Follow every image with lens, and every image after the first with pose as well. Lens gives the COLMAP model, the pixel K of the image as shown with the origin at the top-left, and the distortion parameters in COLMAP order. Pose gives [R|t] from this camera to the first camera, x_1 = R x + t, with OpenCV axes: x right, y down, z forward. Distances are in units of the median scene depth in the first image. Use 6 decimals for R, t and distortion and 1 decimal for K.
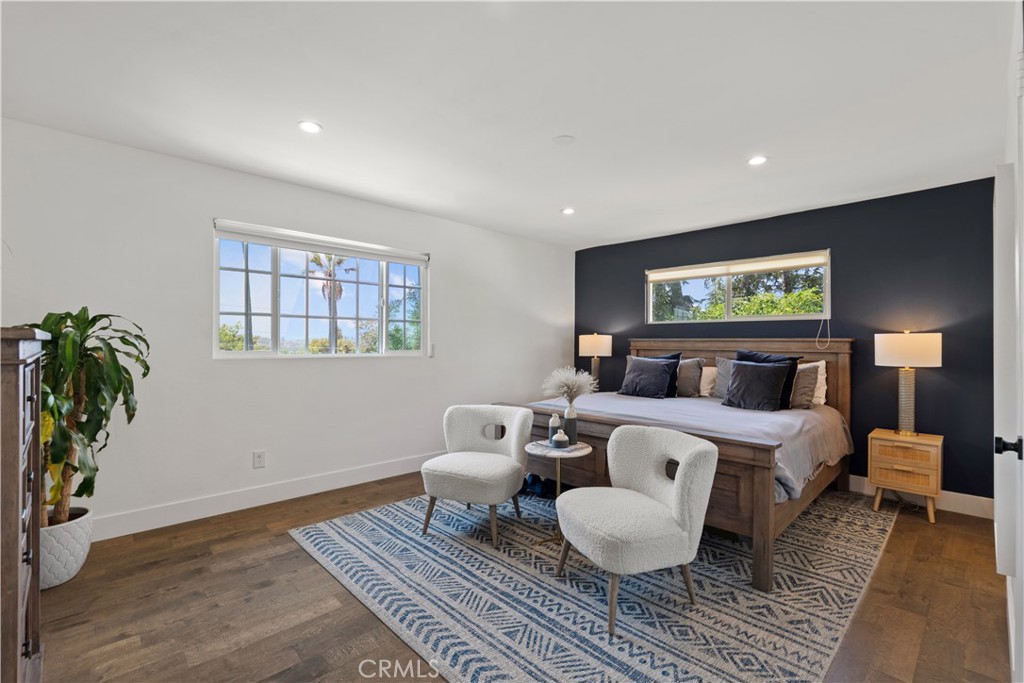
lens RADIAL K [[455.2, 0, 512.0], [0, 455.2, 341.5], [0, 0, 1]] dist [-0.000564, -0.009308]
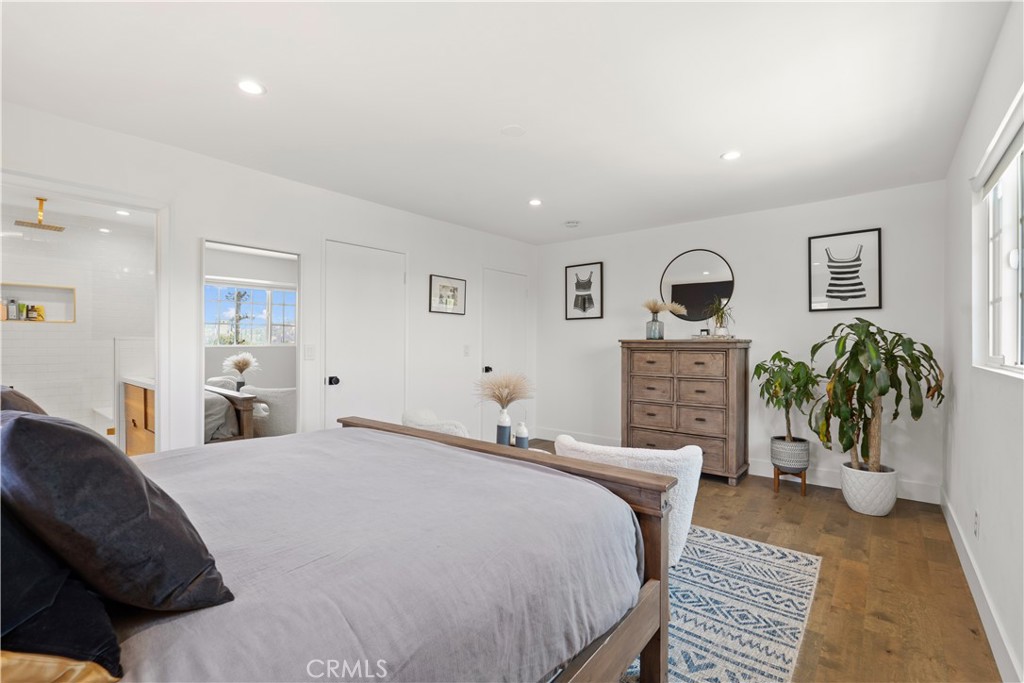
lens RADIAL K [[452.6, 0, 512.0], [0, 452.6, 341.5], [0, 0, 1]] dist [-0.002147, -0.001127]
pose [[-0.993091, -0.004345, -0.117269, 0.212331], [-0.003932, 0.999985, -0.003755, 0.001322], [0.117284, -0.003268, -0.993093, 1.811830]]
